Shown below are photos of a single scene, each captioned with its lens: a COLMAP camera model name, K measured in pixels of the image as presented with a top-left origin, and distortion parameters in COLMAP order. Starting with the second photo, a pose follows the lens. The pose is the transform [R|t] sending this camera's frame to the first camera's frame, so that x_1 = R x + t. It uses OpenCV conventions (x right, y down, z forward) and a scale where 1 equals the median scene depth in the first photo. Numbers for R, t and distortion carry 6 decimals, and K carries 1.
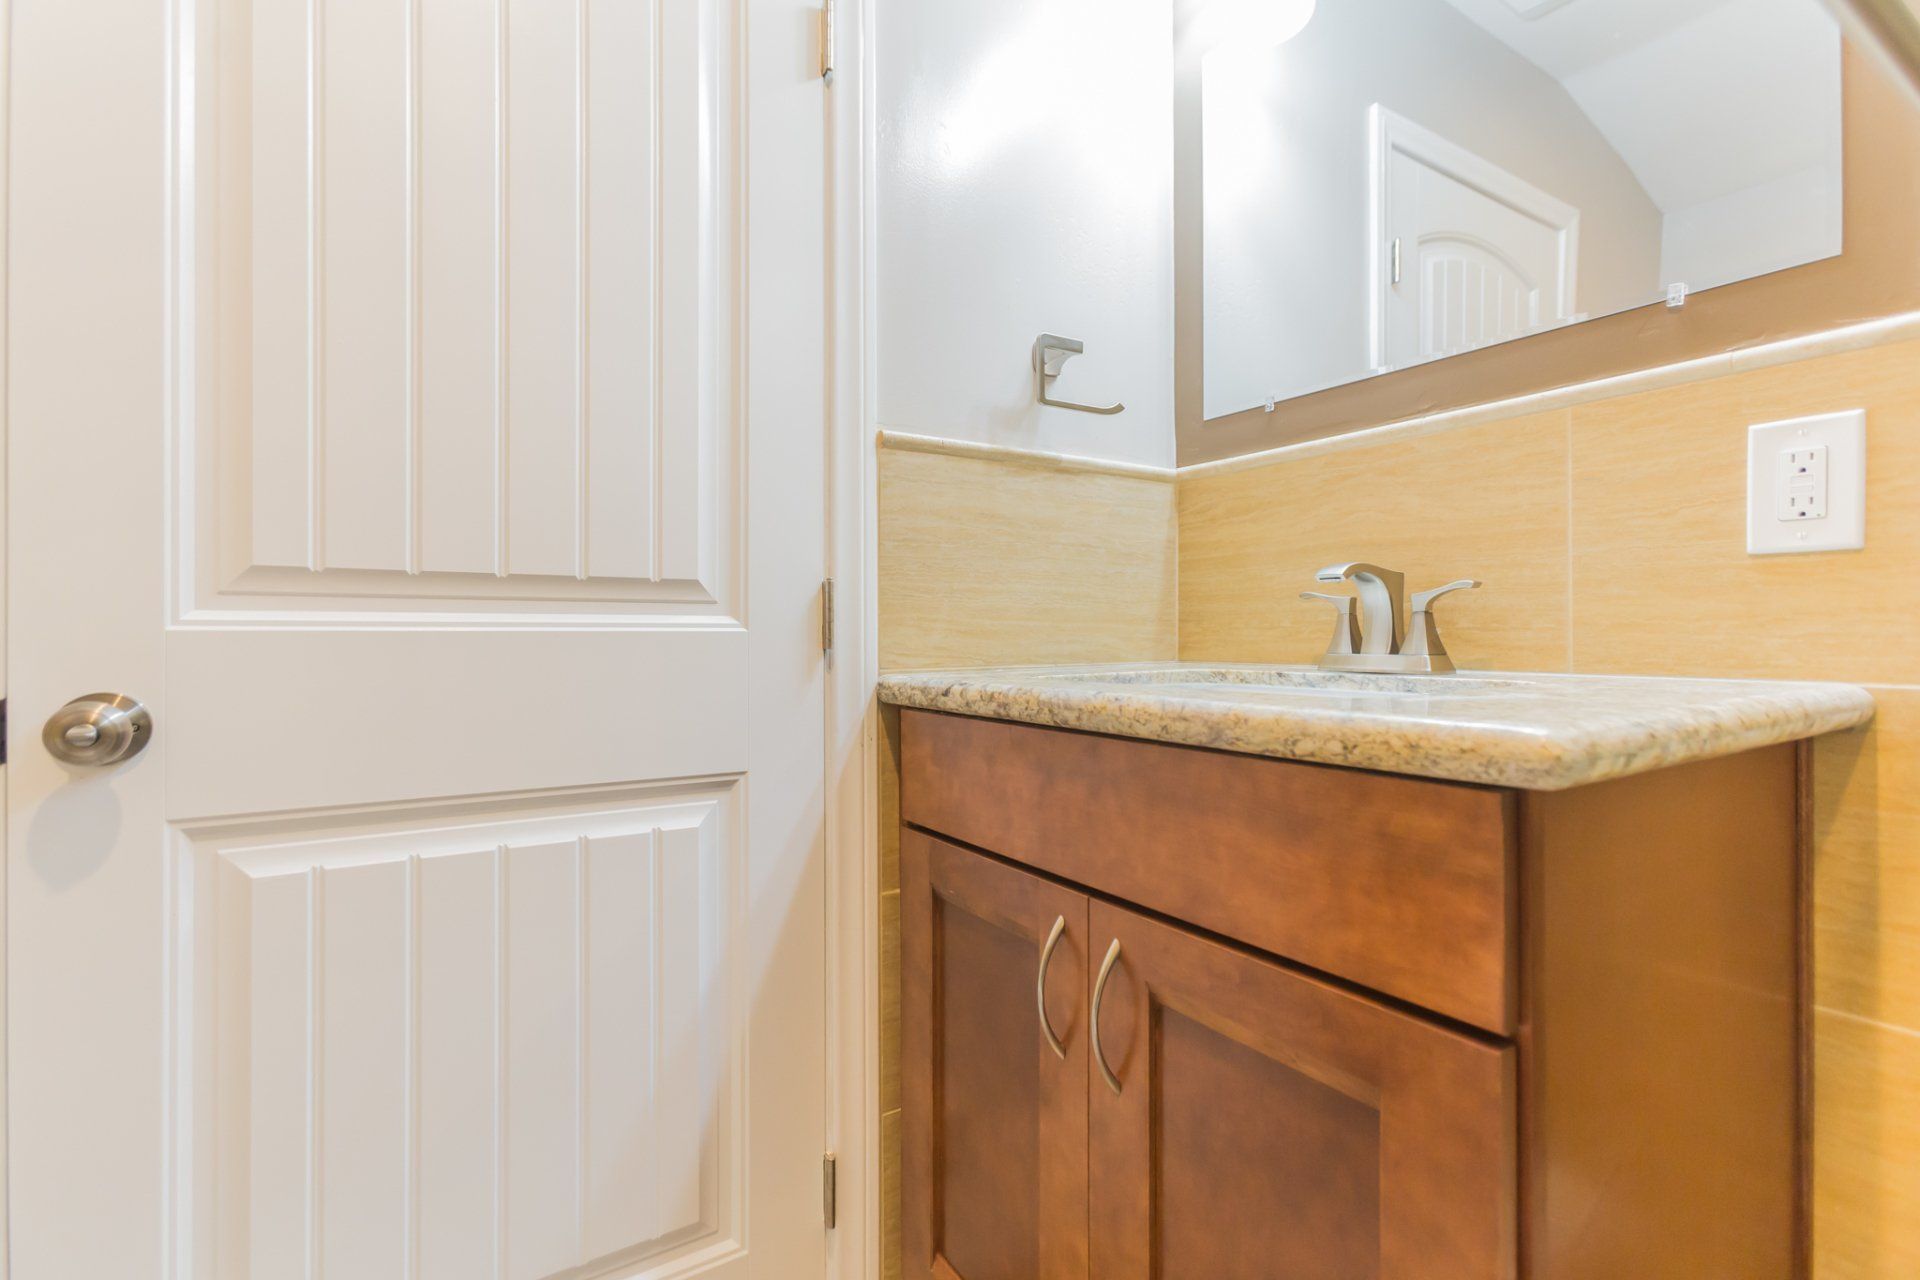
lens RADIAL K [[894.5, 0, 960.0], [0, 894.5, 640.0], [0, 0, 1]] dist [-0.000087, 0.000138]
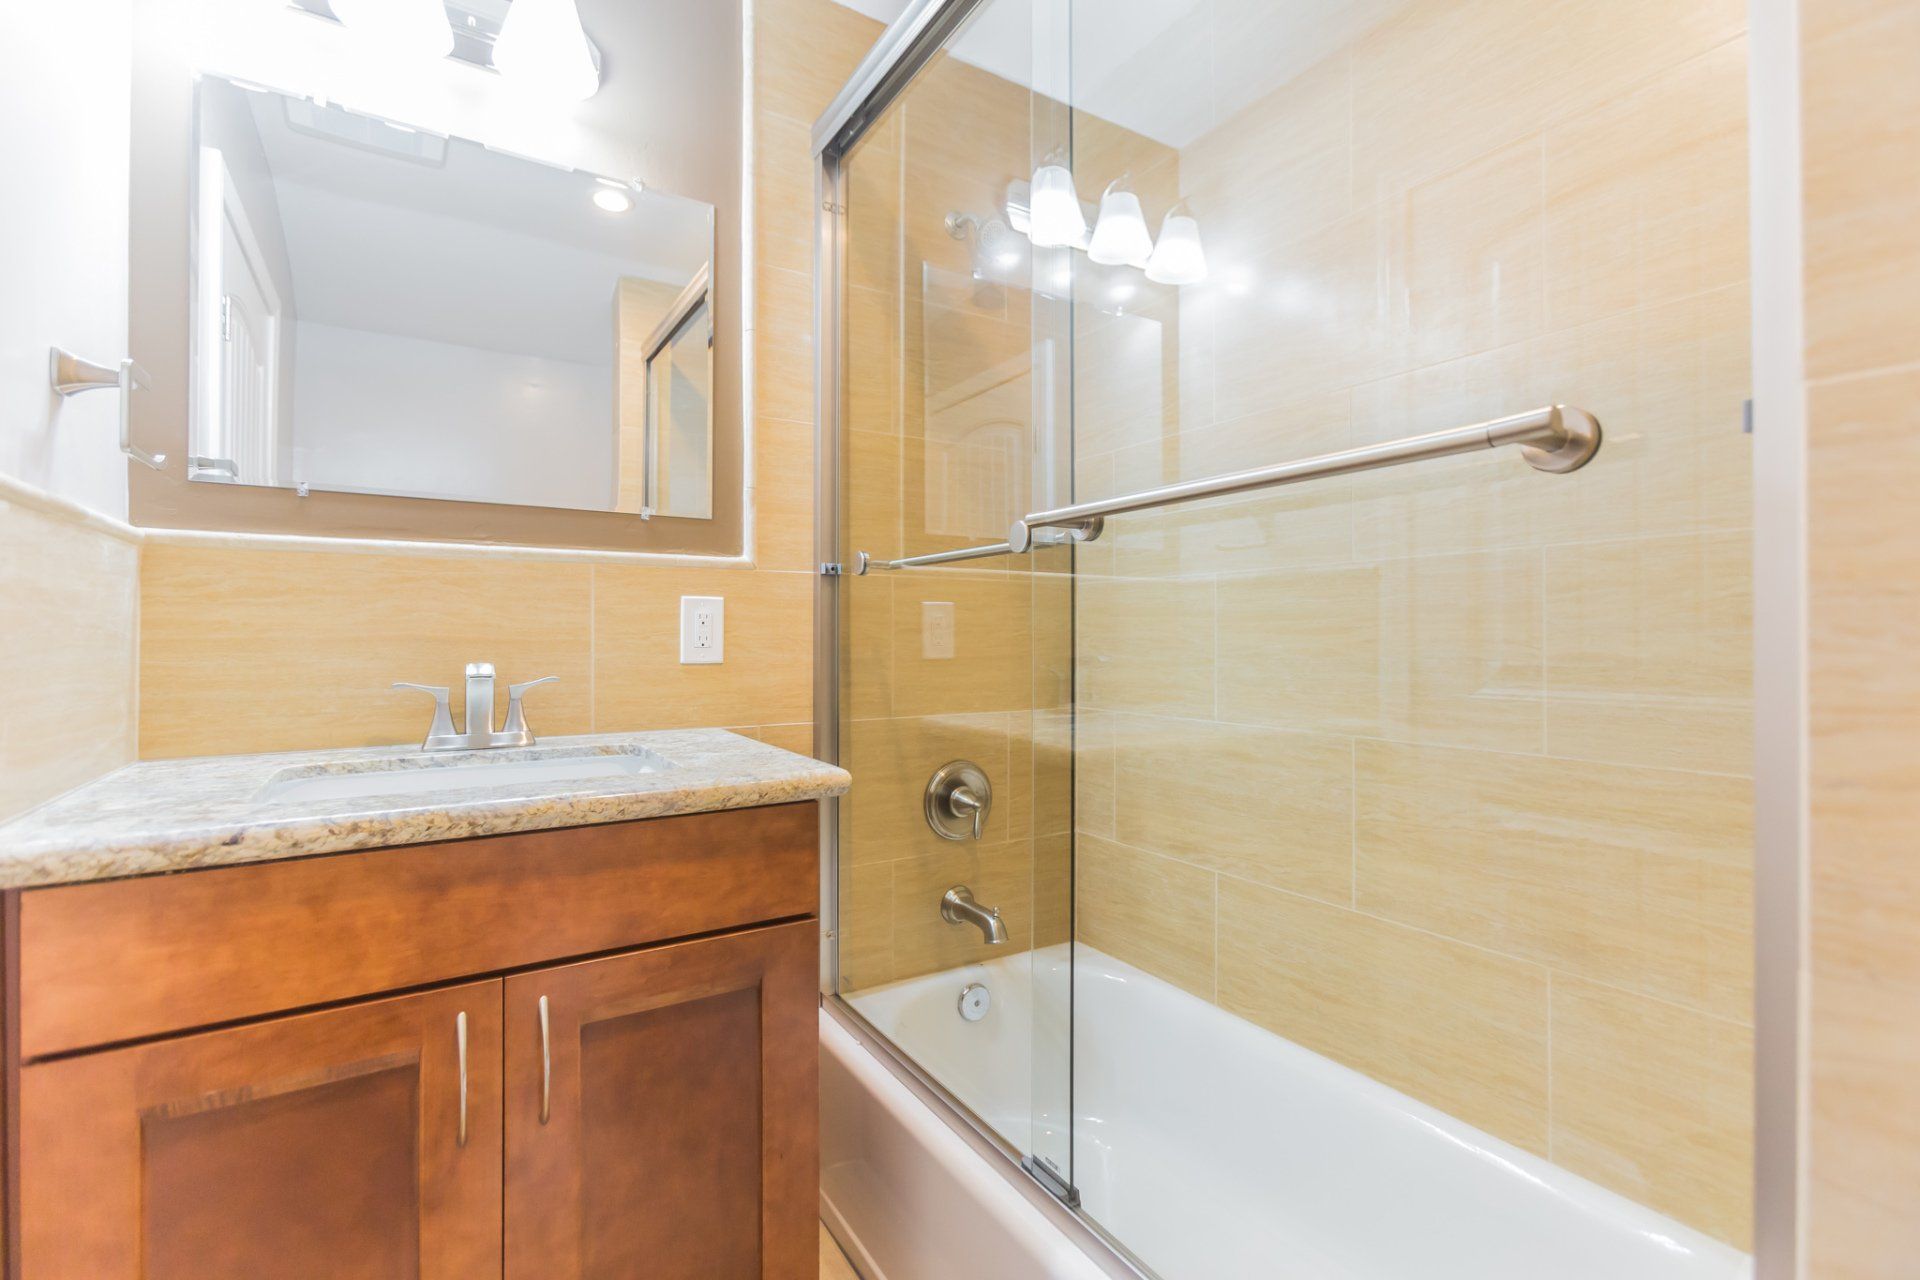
lens RADIAL K [[848.6, 0, 995.9], [0, 848.6, 633.4], [0, 0, 1]] dist [0.027317, 0.000231]
pose [[-0.026864, 0.013174, 0.999552, -0.942187], [-0.000372, 0.999913, -0.013188, -0.135604], [-0.999639, -0.000726, -0.026857, 0.378263]]
